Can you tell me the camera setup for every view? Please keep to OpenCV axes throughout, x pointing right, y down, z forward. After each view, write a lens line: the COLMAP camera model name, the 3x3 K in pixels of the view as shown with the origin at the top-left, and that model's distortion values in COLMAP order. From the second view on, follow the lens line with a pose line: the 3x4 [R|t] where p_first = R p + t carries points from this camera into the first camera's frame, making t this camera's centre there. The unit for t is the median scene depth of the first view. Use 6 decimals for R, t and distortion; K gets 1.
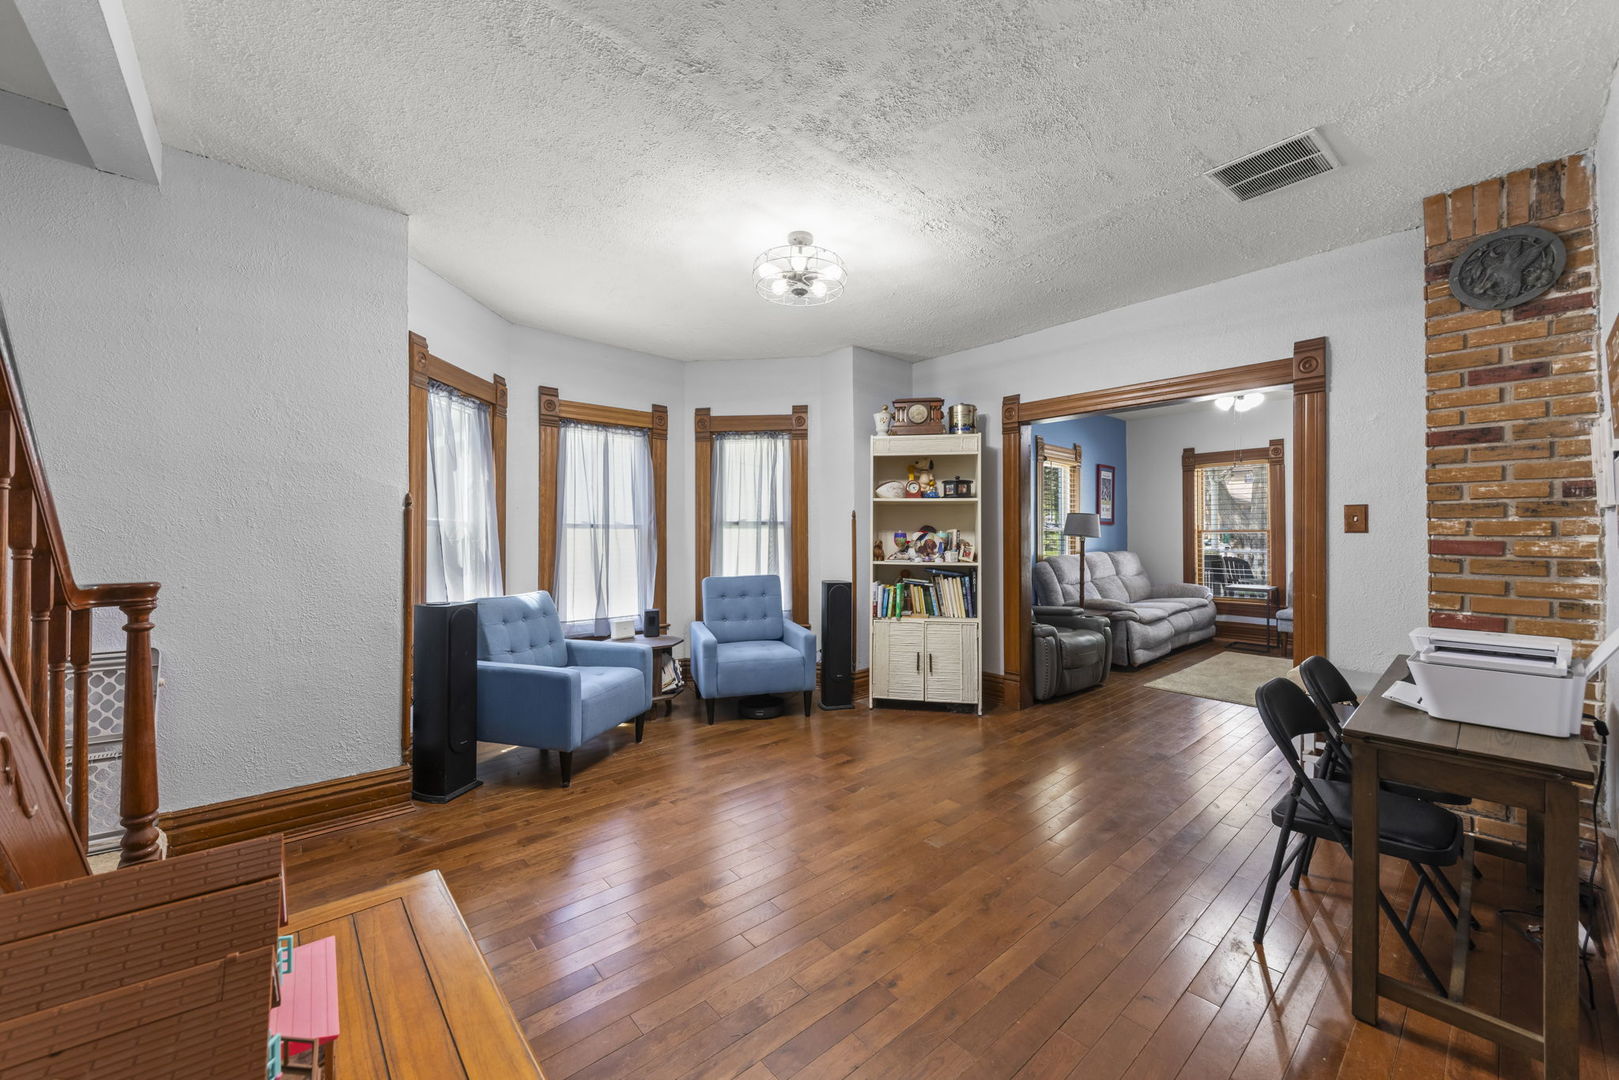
lens RADIAL K [[615.0, 0, 807.4], [0, 615.0, 521.4], [0, 0, 1]] dist [-0.000236, -0.000119]
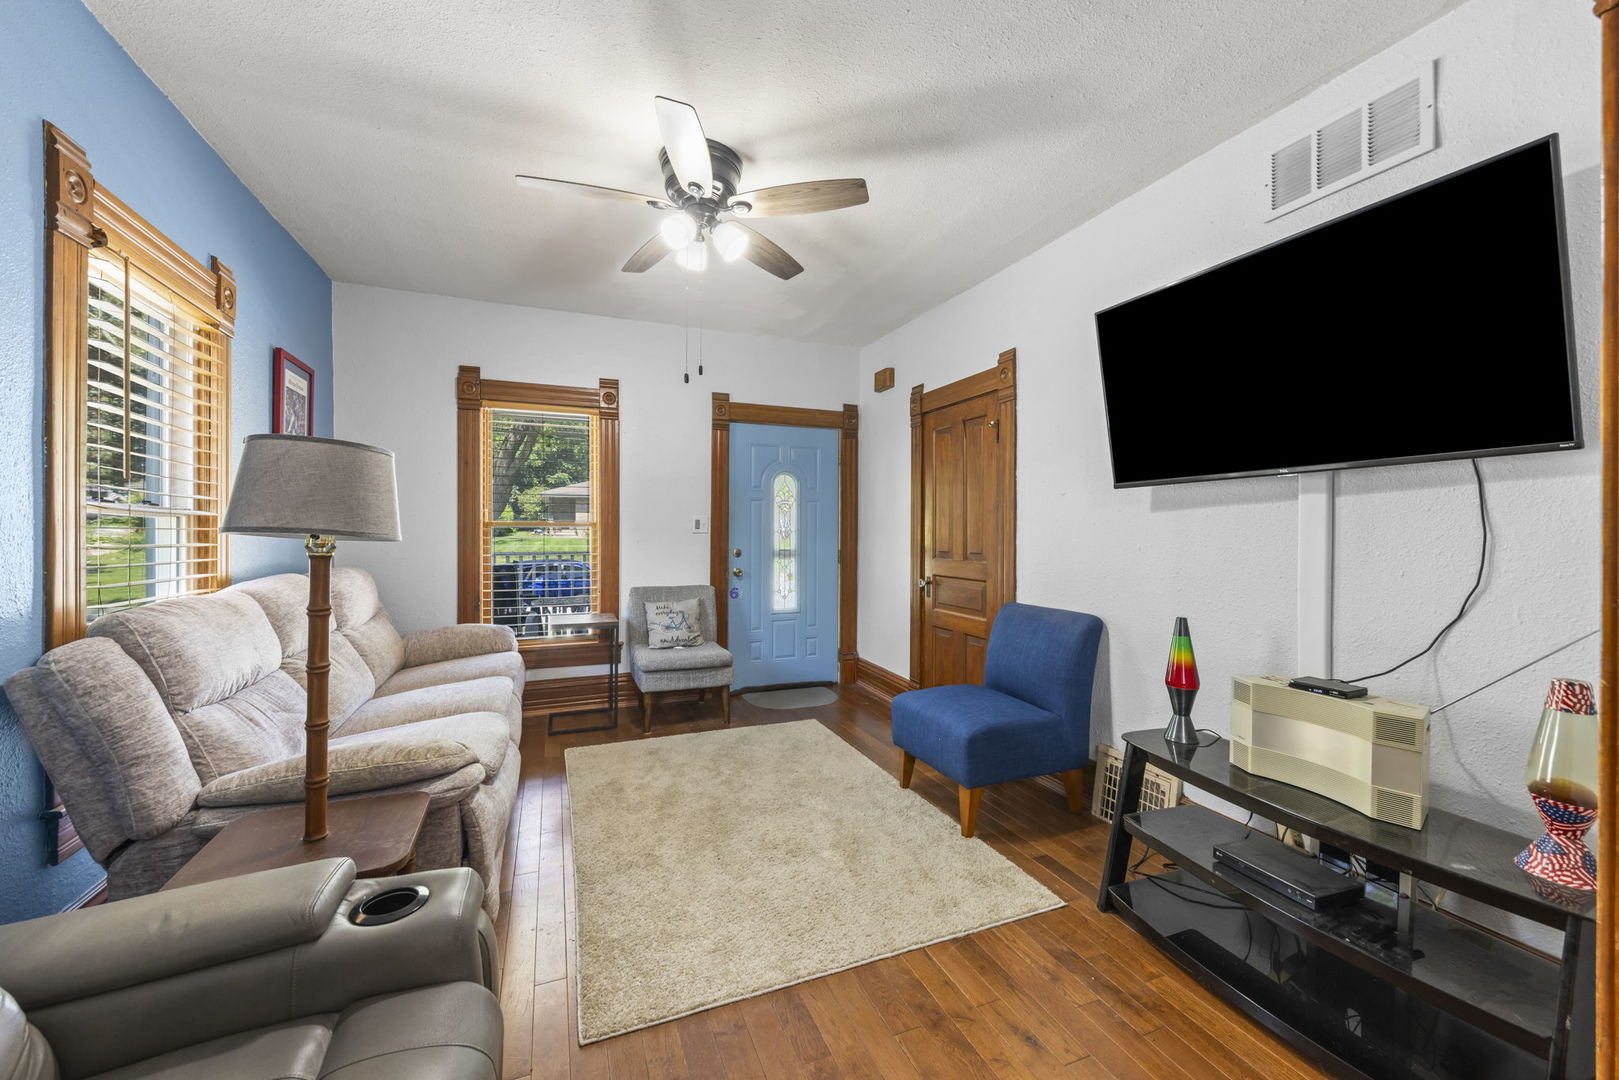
lens RADIAL K [[631.1, 0, 809.5], [0, 631.1, 540.0], [0, 0, 1]] dist [-0.001748, -0.000308]
pose [[0.324107, -0.007471, 0.945991, 0.345380], [-0.029739, 0.999394, 0.018082, 0.020180], [-0.945553, -0.033993, 0.323688, 0.931671]]
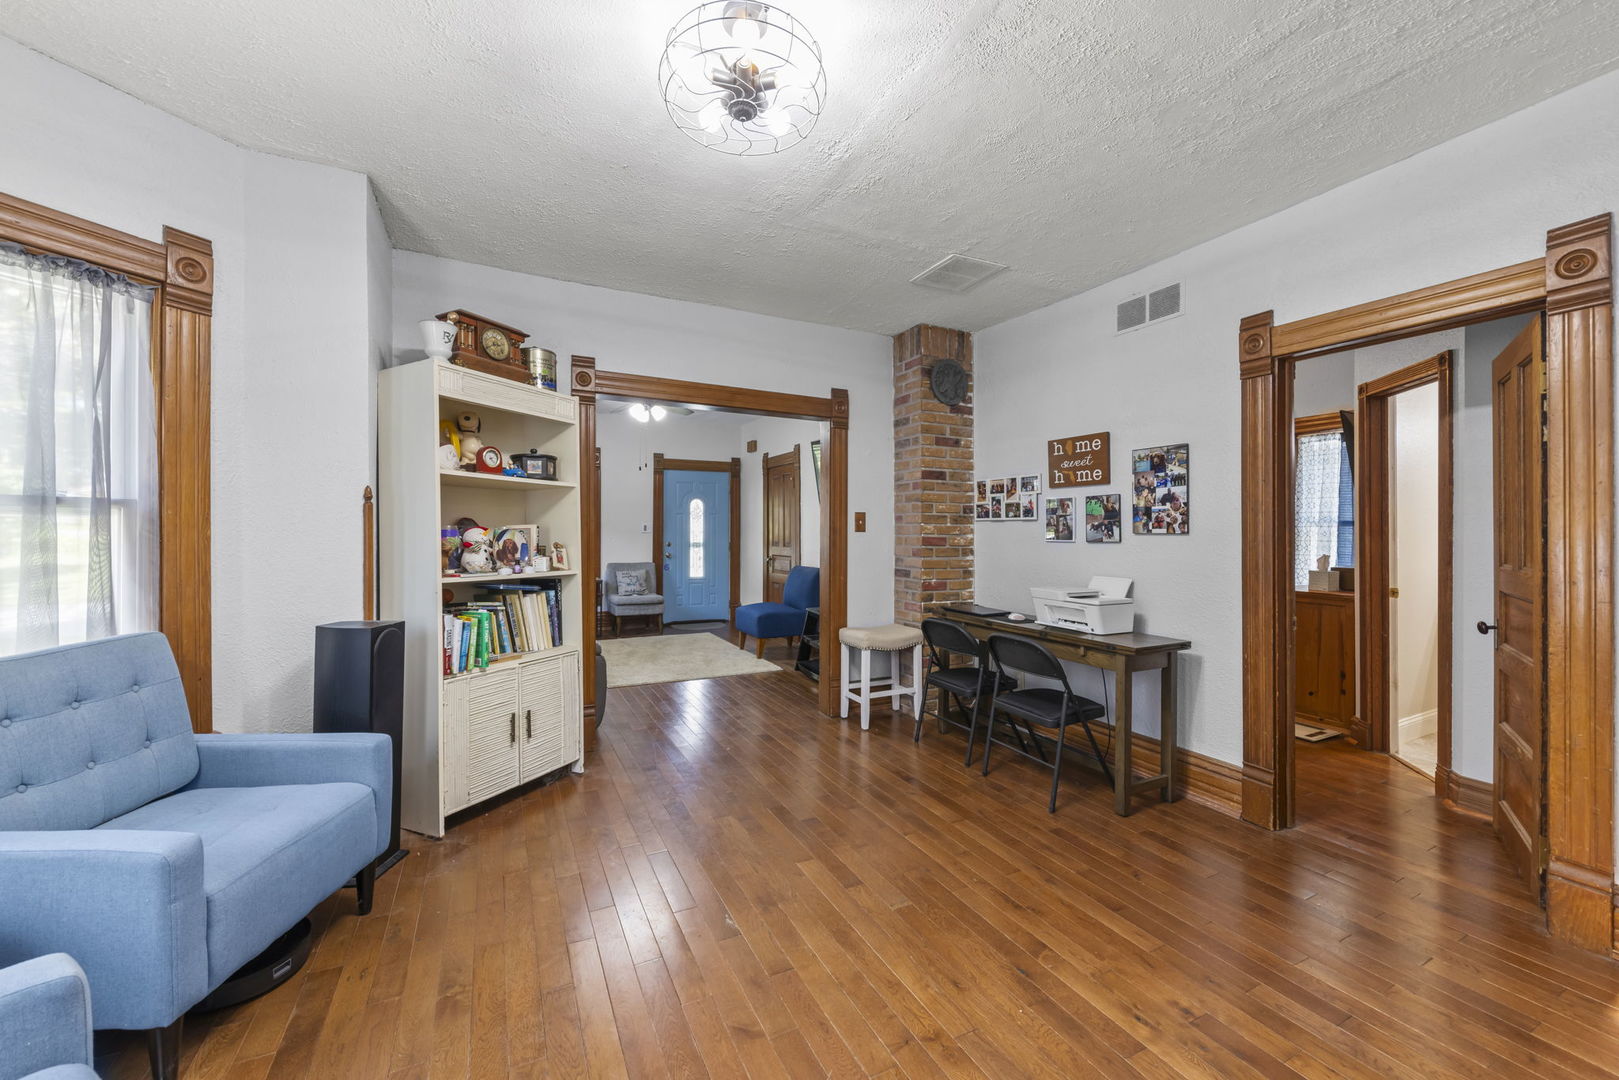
lens RADIAL K [[615.0, 0, 807.4], [0, 615.0, 521.4], [0, 0, 1]] dist [-0.000236, -0.000119]
pose [[0.246660, 0.019308, 0.968910, -0.369187], [-0.024356, 0.999609, -0.013720, 0.011517], [-0.968796, -0.020215, 0.247033, 0.532996]]
